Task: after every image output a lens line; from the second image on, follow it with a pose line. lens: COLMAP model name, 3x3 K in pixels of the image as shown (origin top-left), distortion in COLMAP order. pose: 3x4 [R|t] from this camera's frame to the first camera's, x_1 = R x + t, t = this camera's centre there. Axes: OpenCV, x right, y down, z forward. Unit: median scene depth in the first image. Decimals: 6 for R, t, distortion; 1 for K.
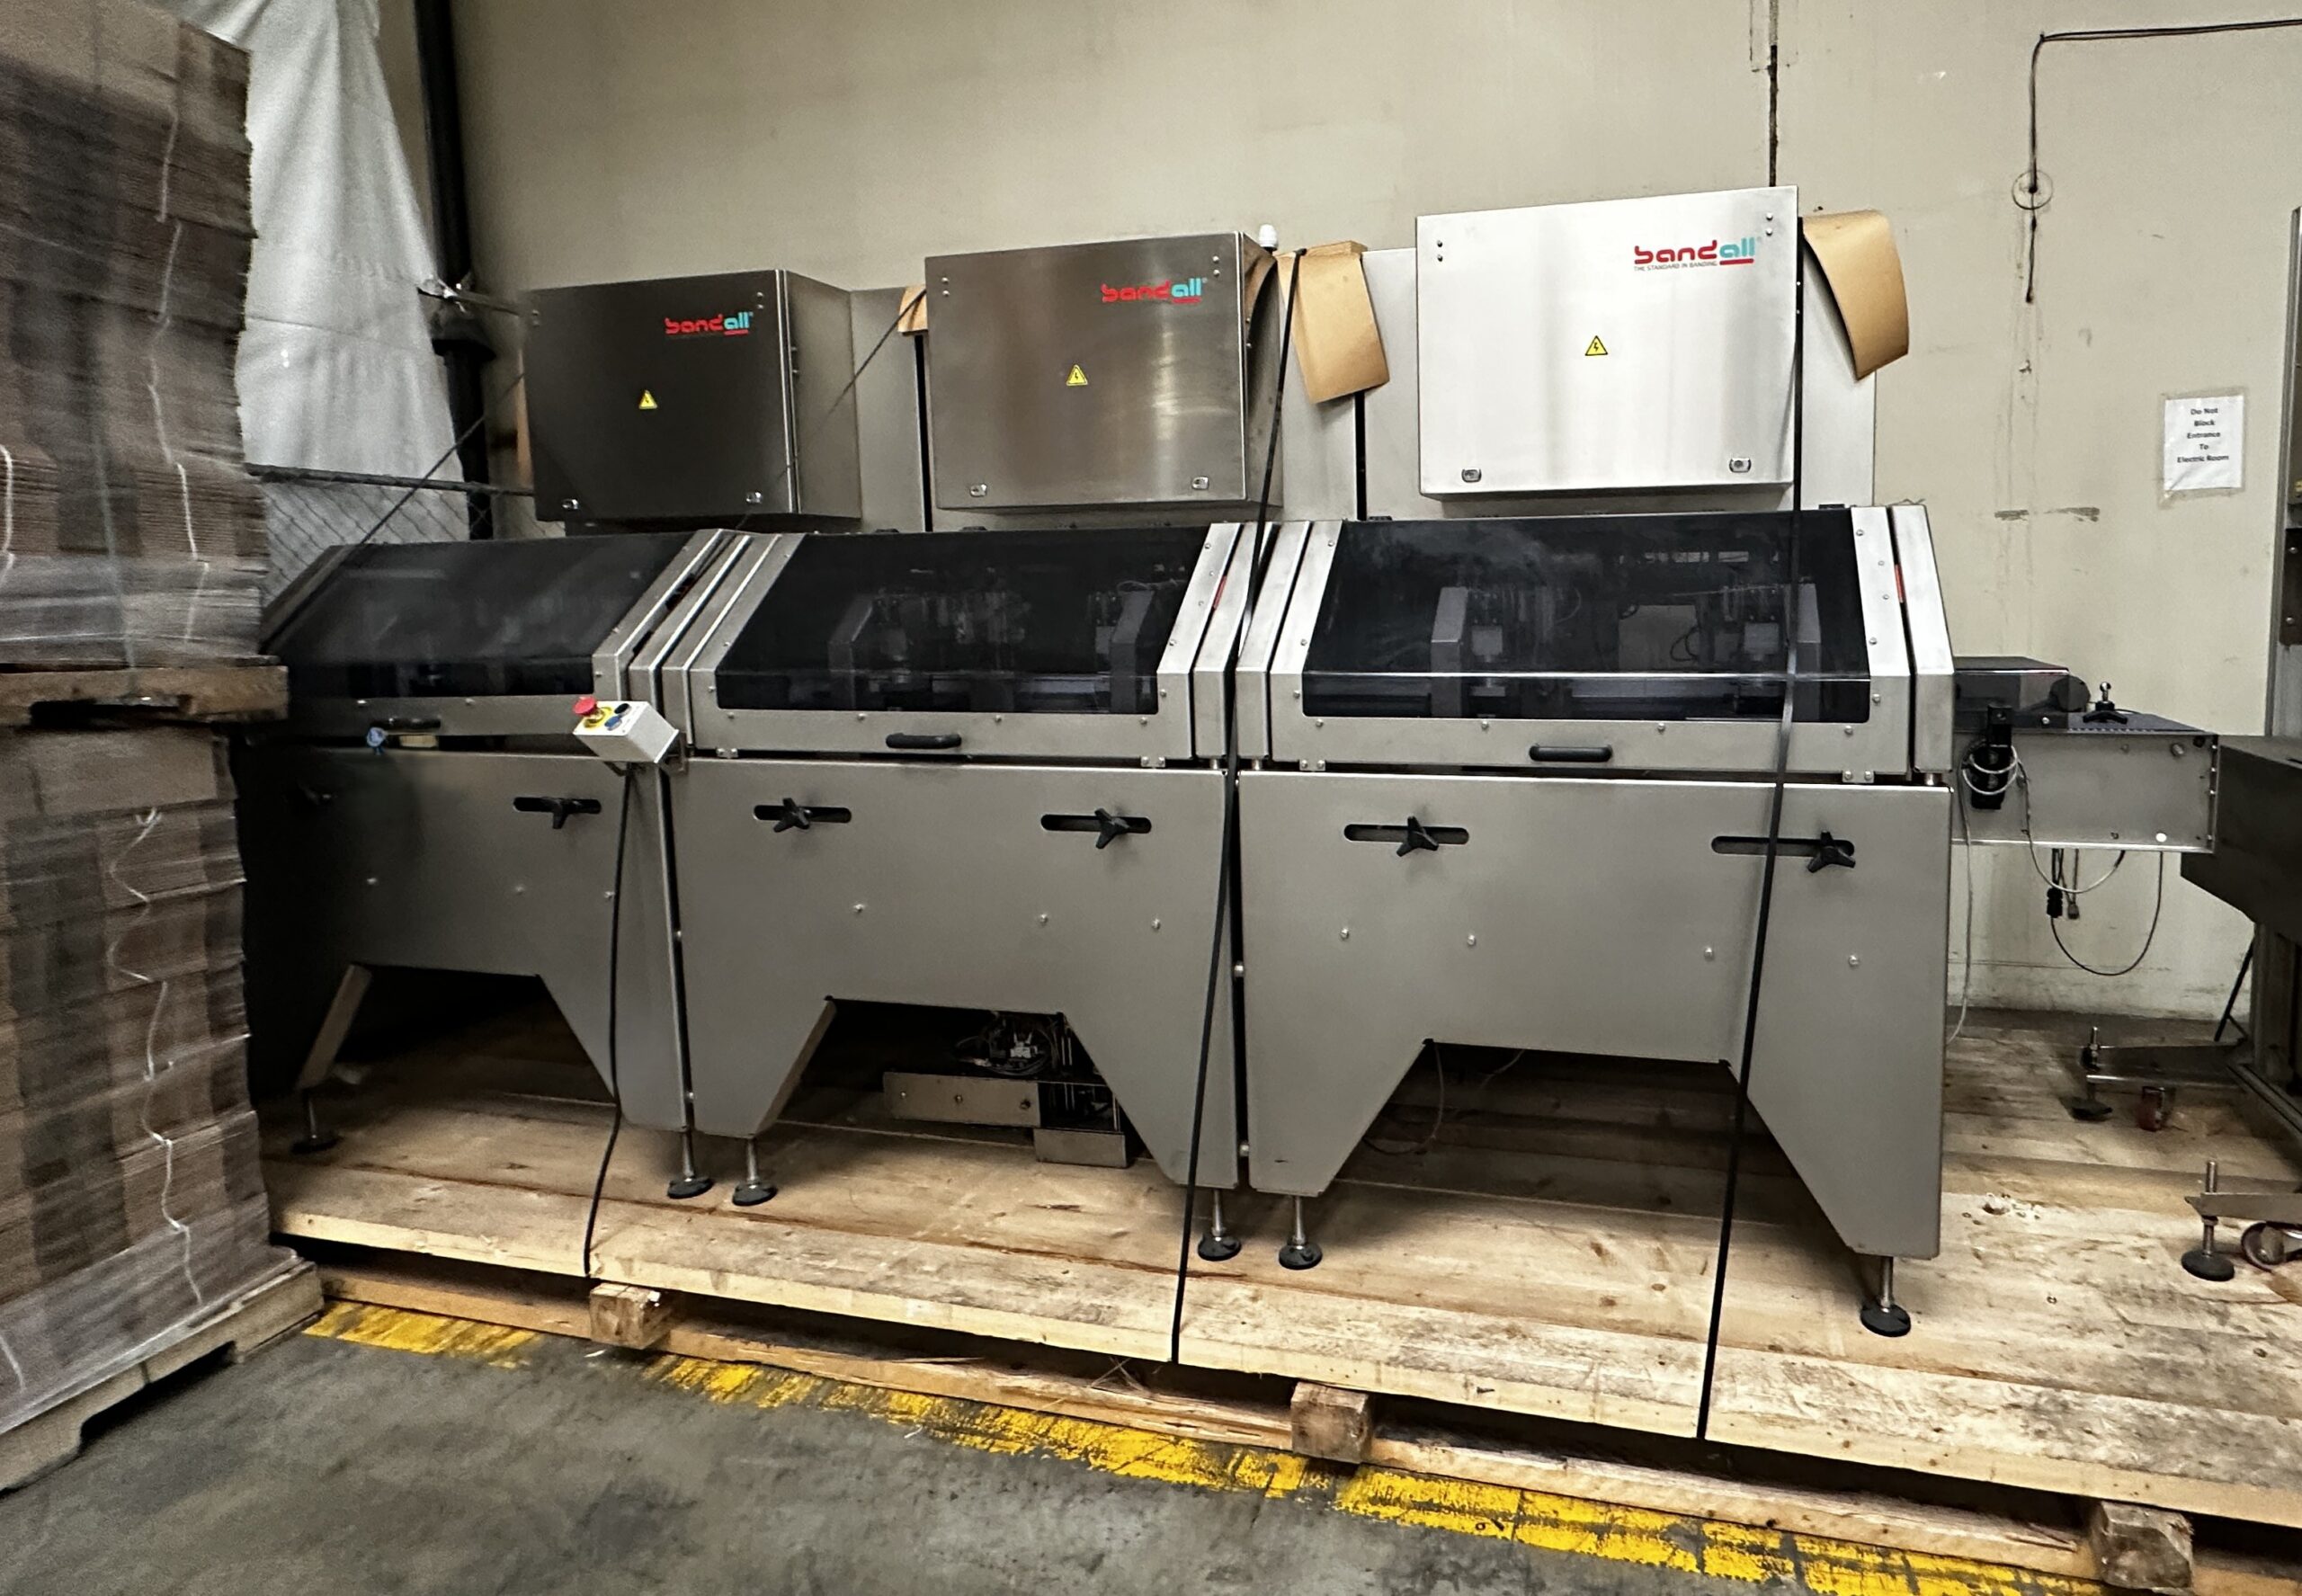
lens RADIAL K [[1499.5, 0, 1150.4], [0, 1499.5, 593.1], [0, 0, 1]] dist [0.002044, -0.001073]
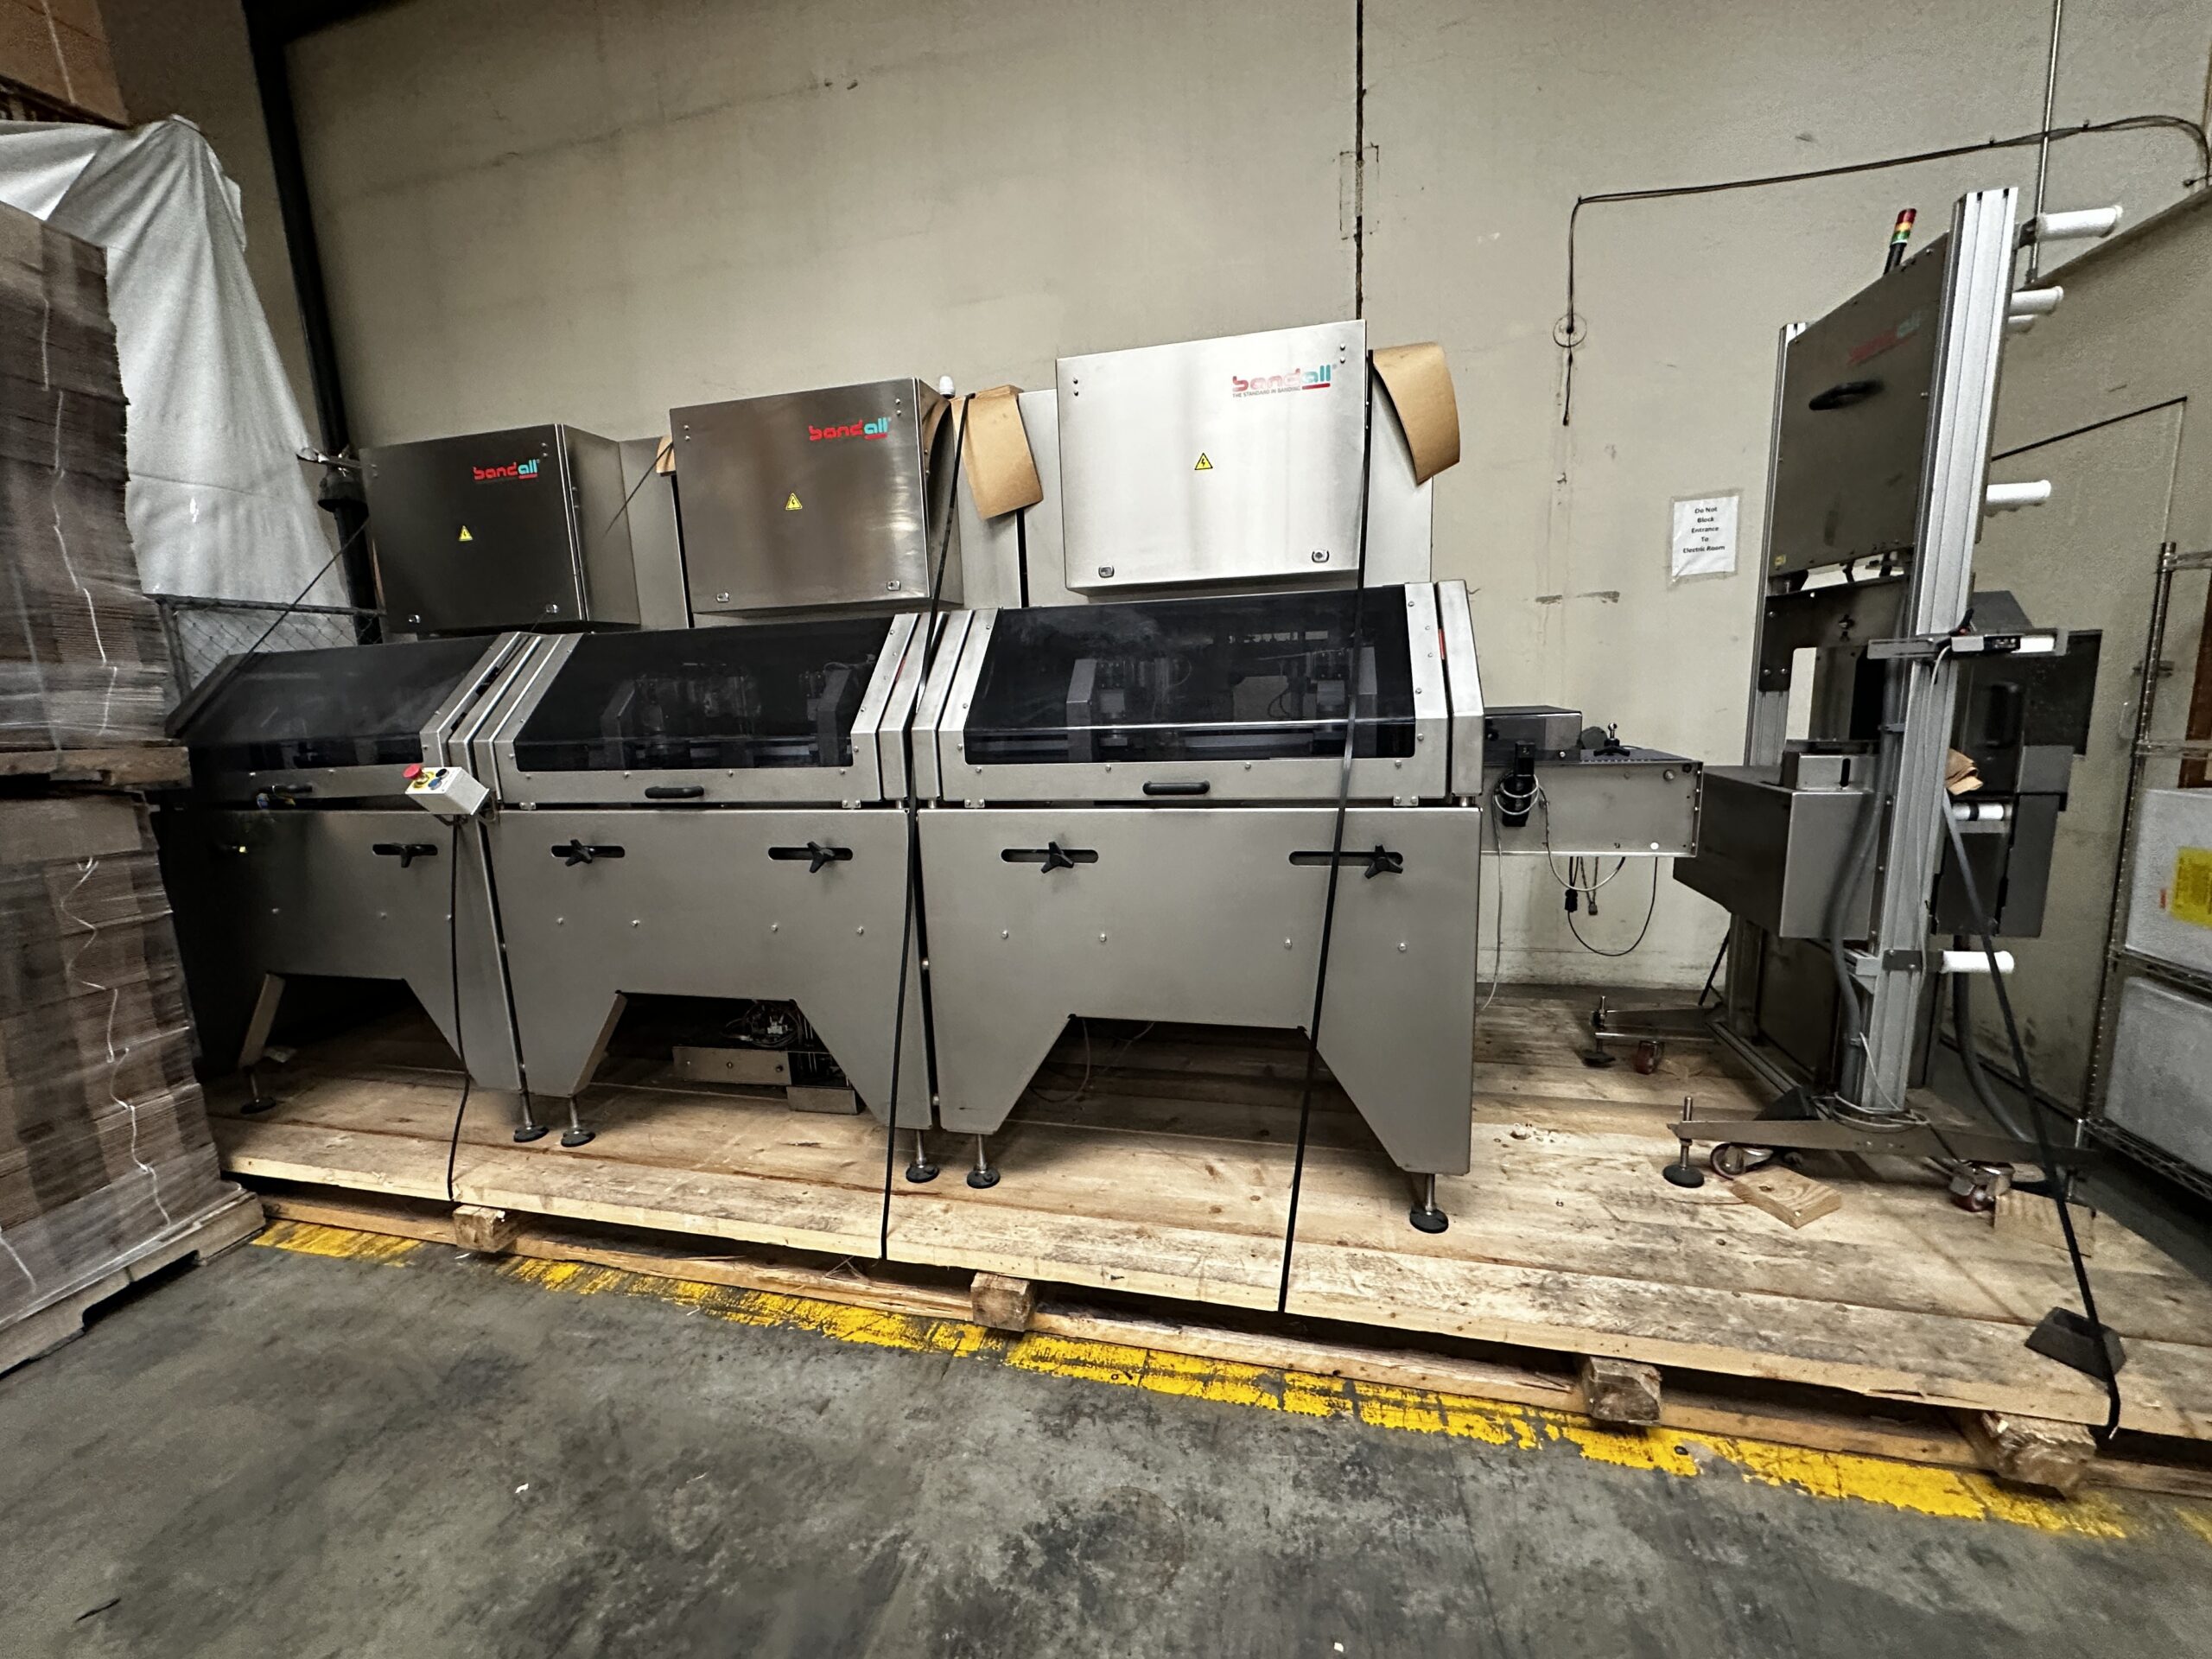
lens RADIAL K [[892.7, 0, 1106.0], [0, 892.7, 829.5], [0, 0, 1]] dist [0.000586, 0.000160]
pose [[0.999502, -0.022466, -0.022165, 0.232853], [0.024111, 0.996740, 0.076999, 0.080805], [0.020363, -0.077495, 0.996785, 0.249051]]
